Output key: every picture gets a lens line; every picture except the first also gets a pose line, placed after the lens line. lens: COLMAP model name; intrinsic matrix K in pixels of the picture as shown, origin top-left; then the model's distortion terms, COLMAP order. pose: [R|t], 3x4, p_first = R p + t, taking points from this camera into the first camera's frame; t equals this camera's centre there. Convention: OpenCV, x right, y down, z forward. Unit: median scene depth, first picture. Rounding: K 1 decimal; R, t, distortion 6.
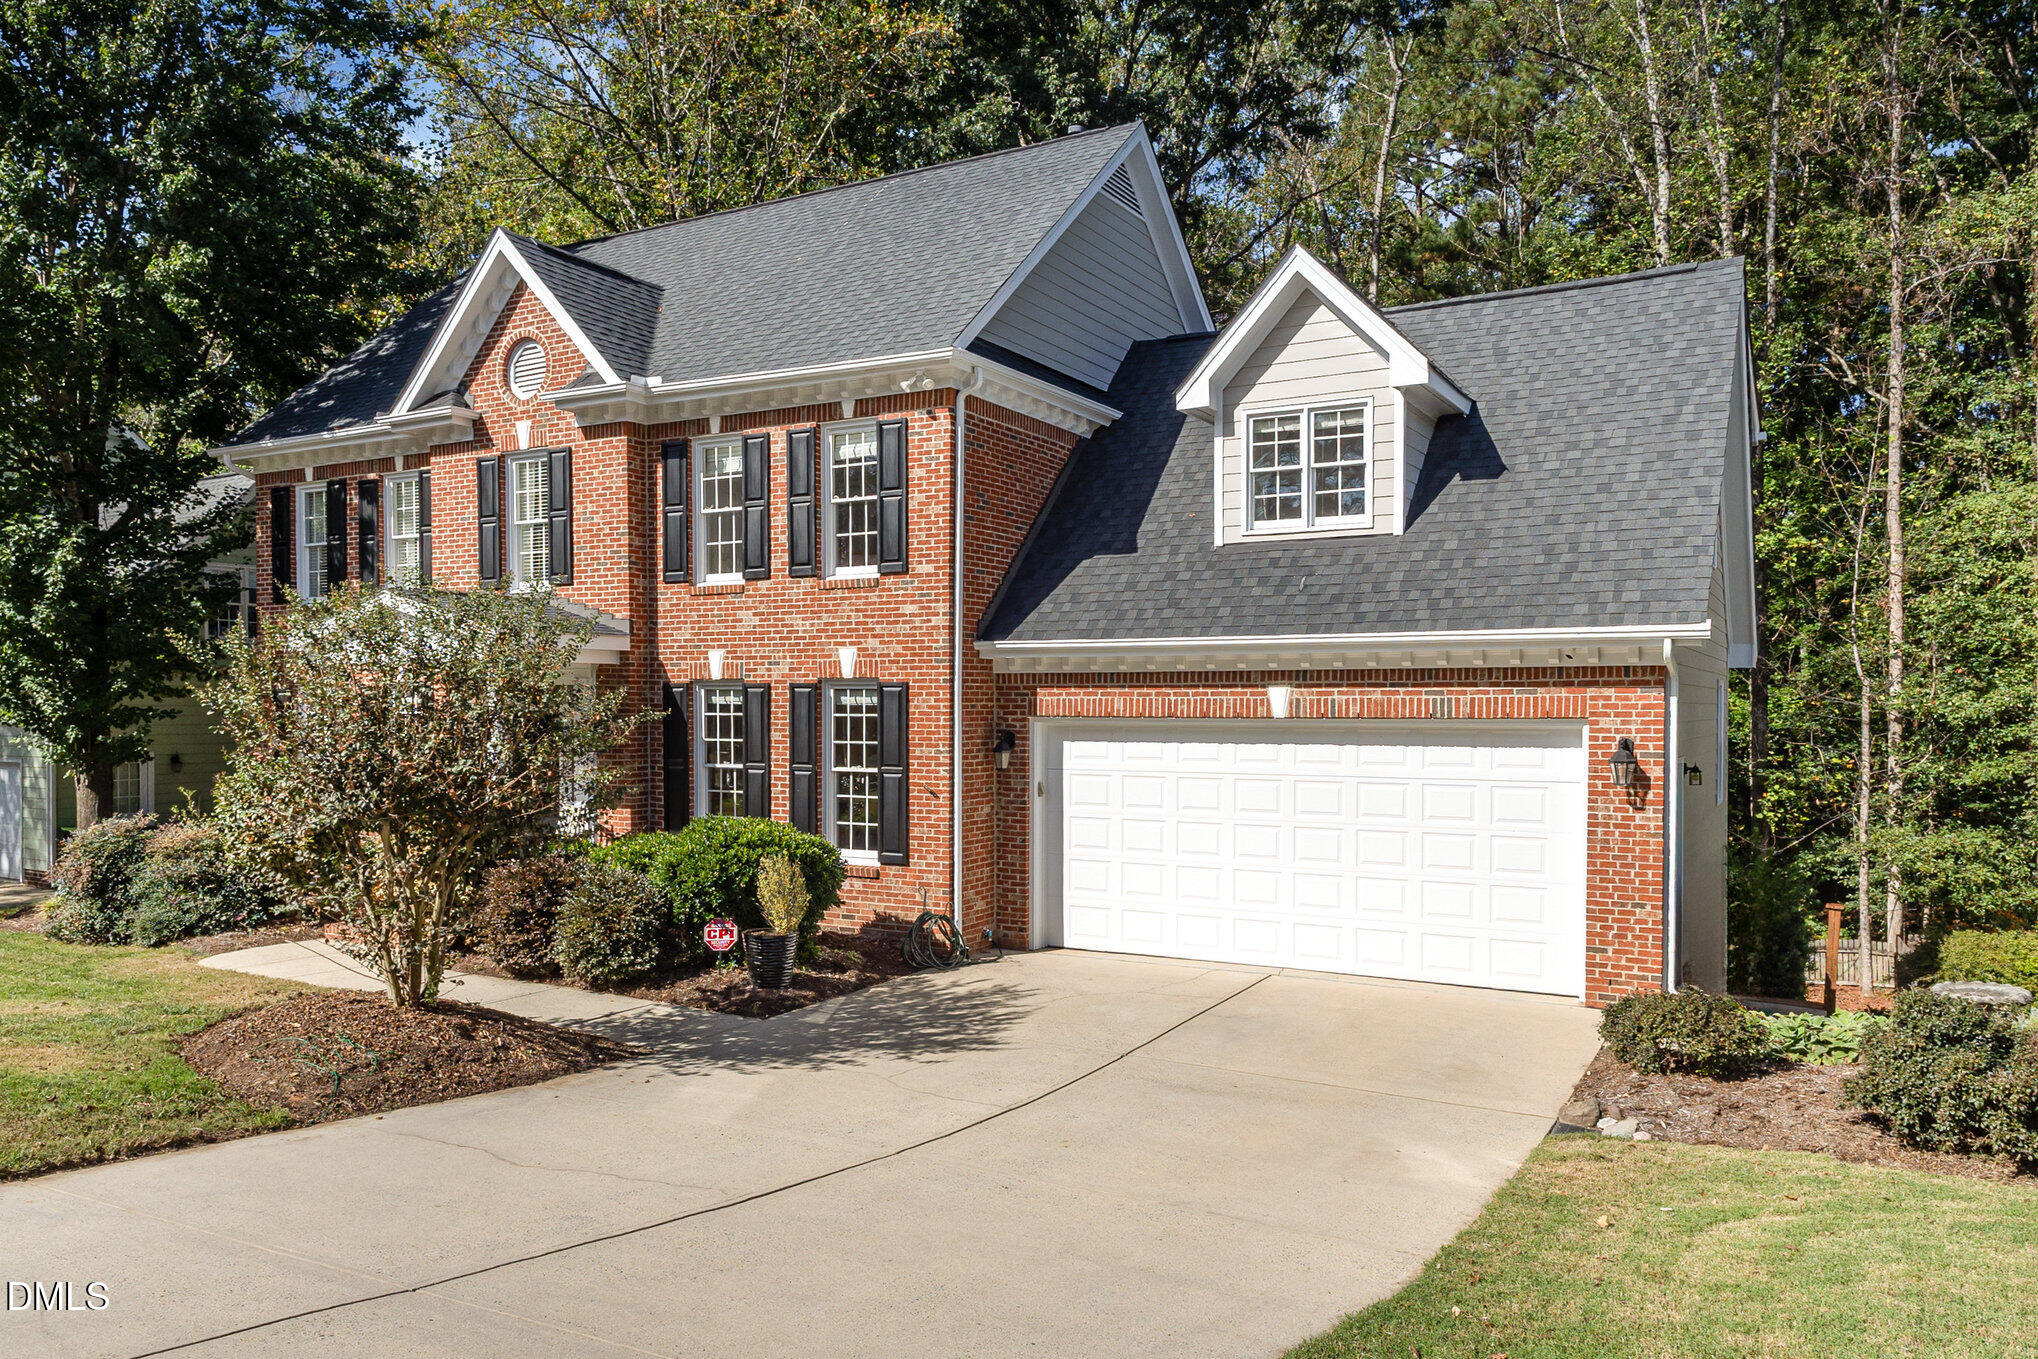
lens RADIAL K [[1457.4, 0, 1021.4], [0, 1457.4, 718.2], [0, 0, 1]] dist [0.009812, -0.001971]
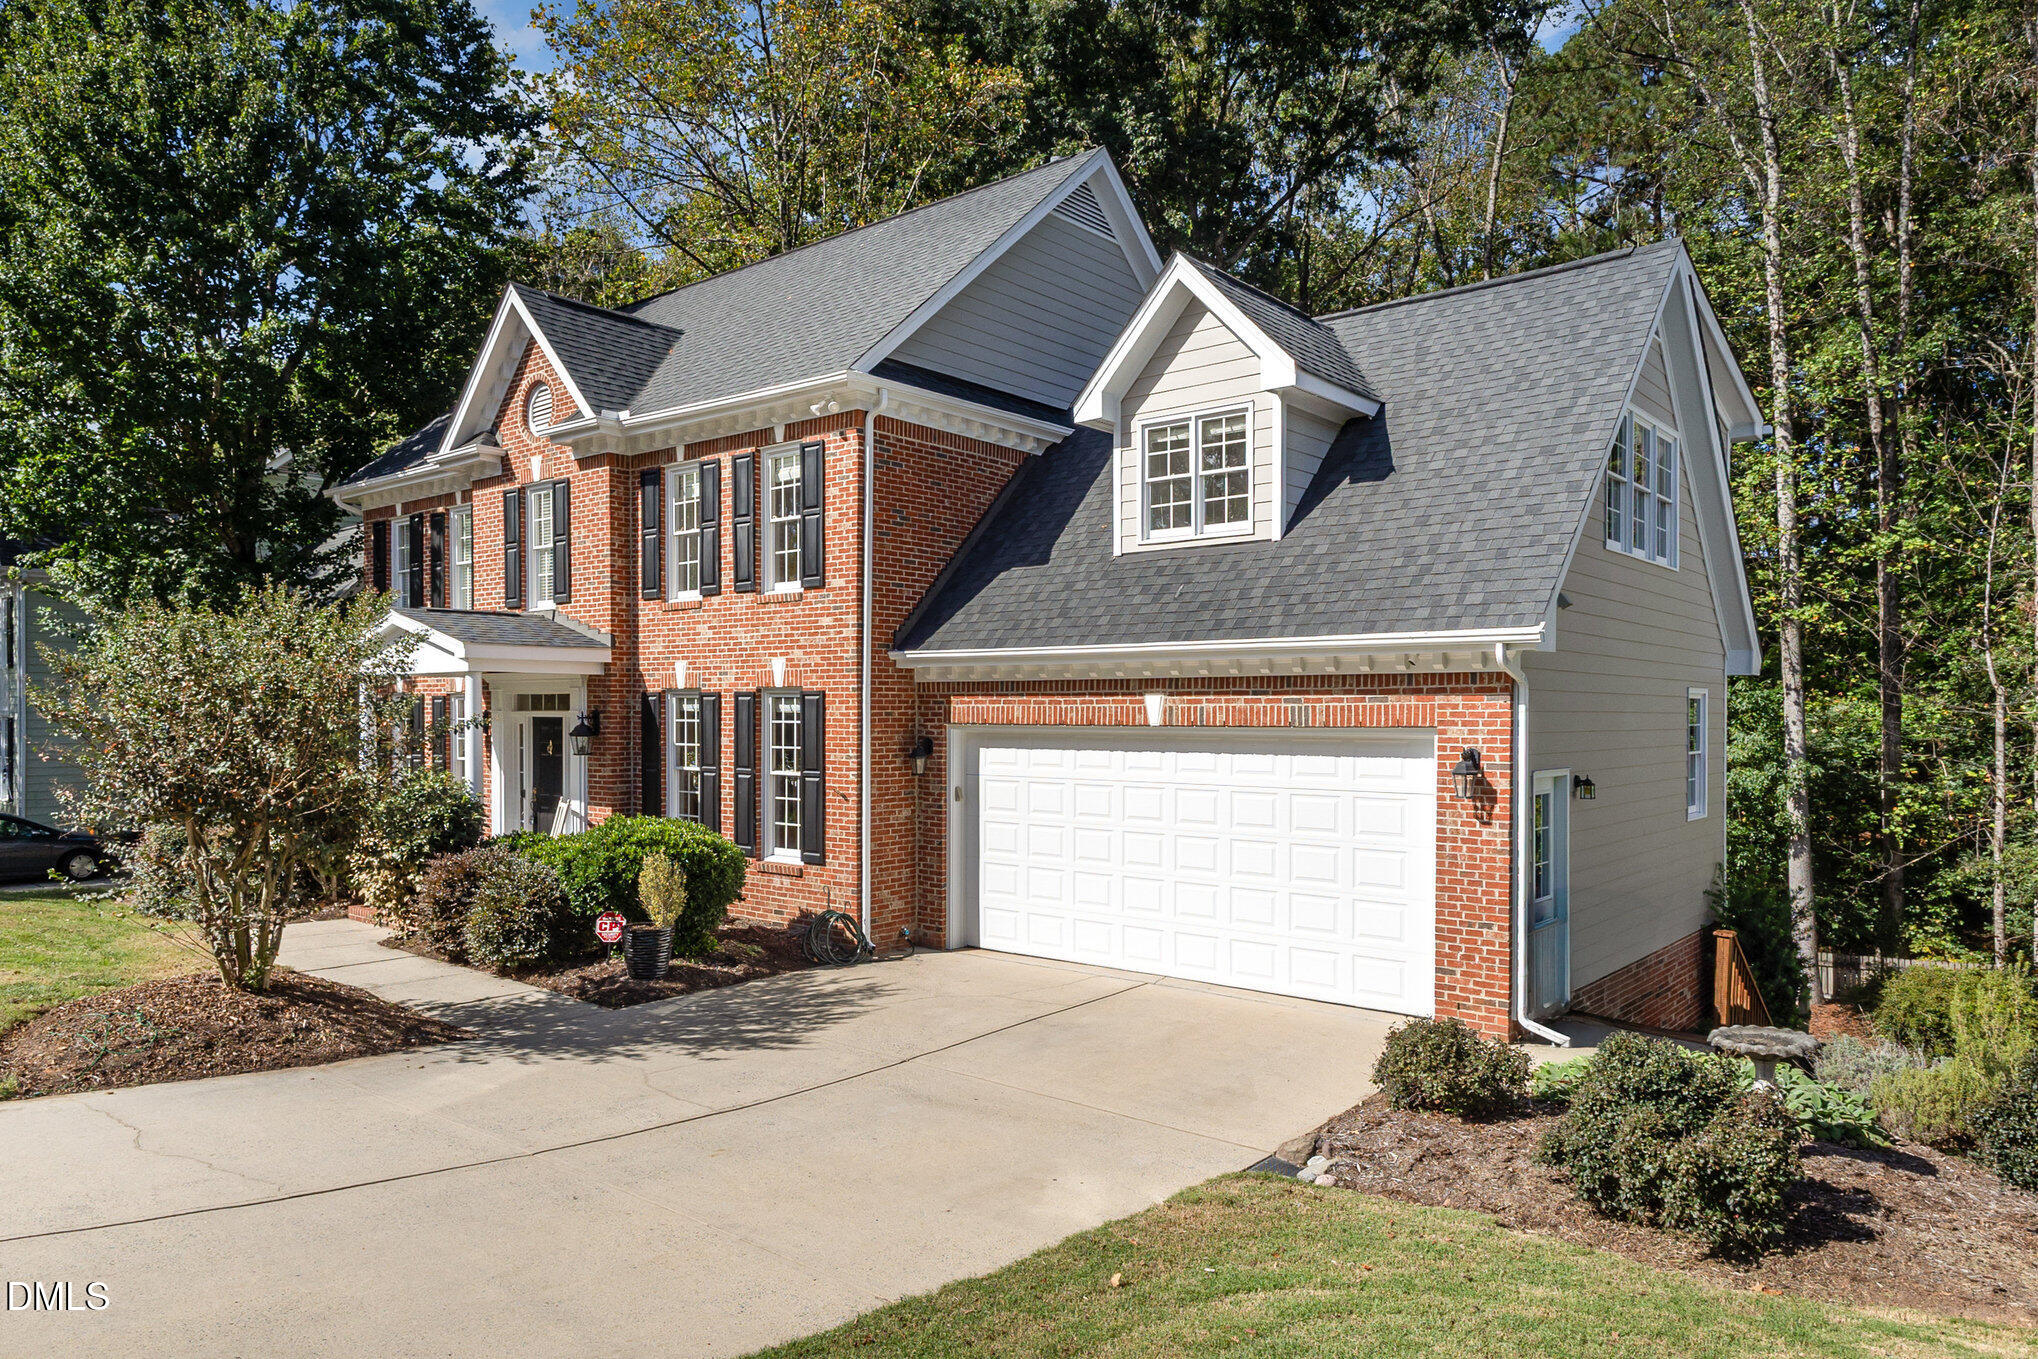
lens RADIAL K [[1330.1, 0, 1020.6], [0, 1330.1, 710.7], [0, 0, 1]] dist [0.020011, -0.000991]
pose [[0.984186, 0.001383, -0.177135, 0.219117], [-0.003313, 0.999938, -0.010599, -0.000517], [0.177109, 0.011019, 0.984130, 0.075707]]
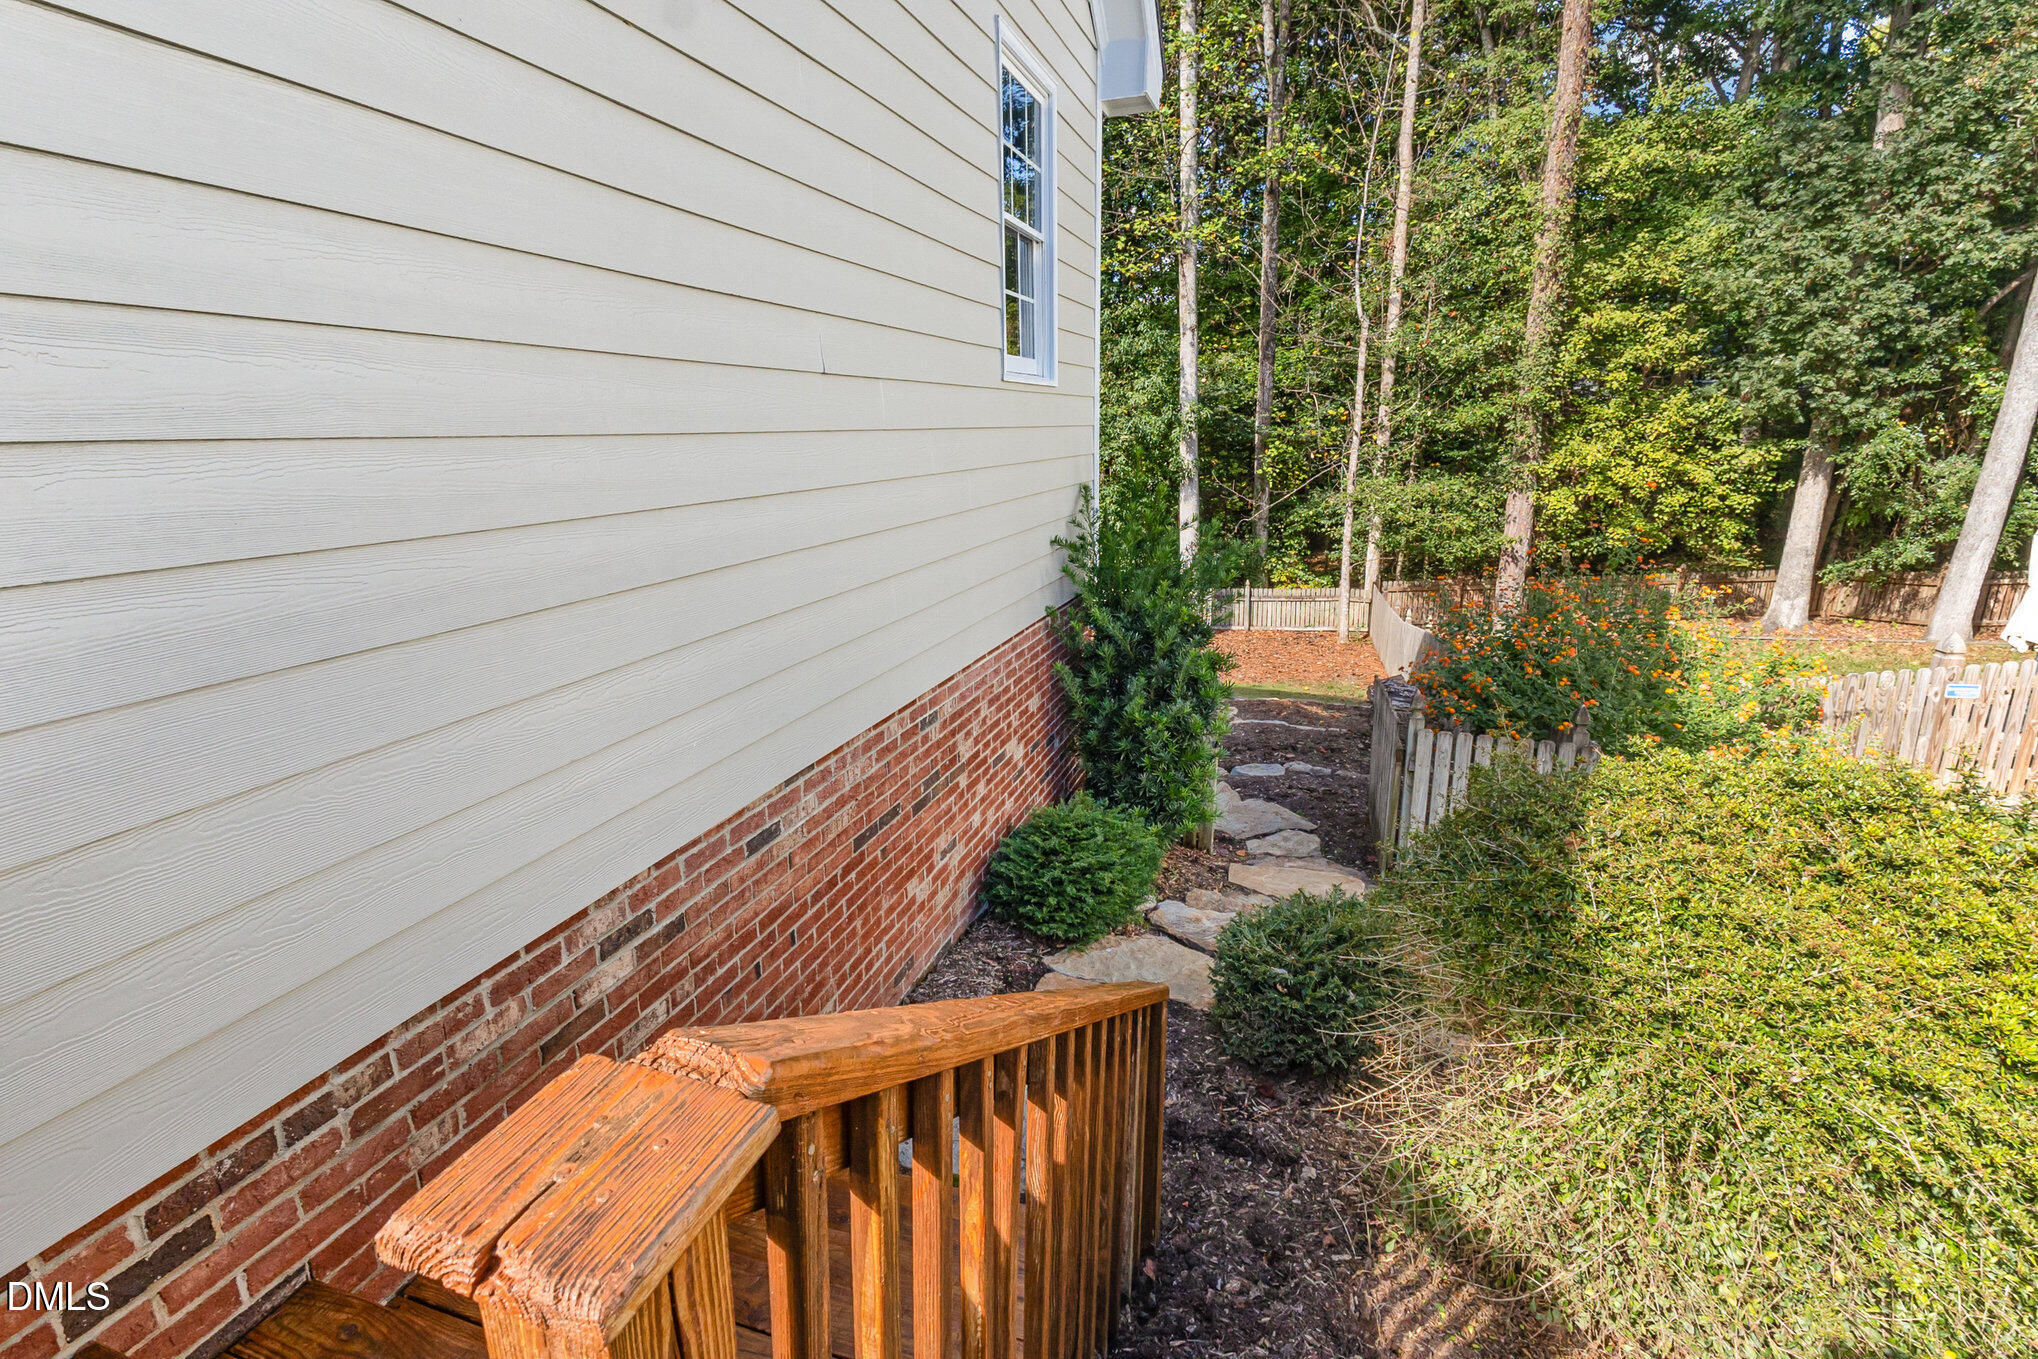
lens RADIAL K [[925.8, 0, 1017.2], [0, 925.8, 679.0], [0, 0, 1]] dist [0.002007, 0.000050]
pose [[0.984181, -0.062760, 0.165675, 0.468848], [0.018289, 0.966147, 0.257343, 0.079094], [-0.176217, -0.250242, 0.952012, 0.794597]]
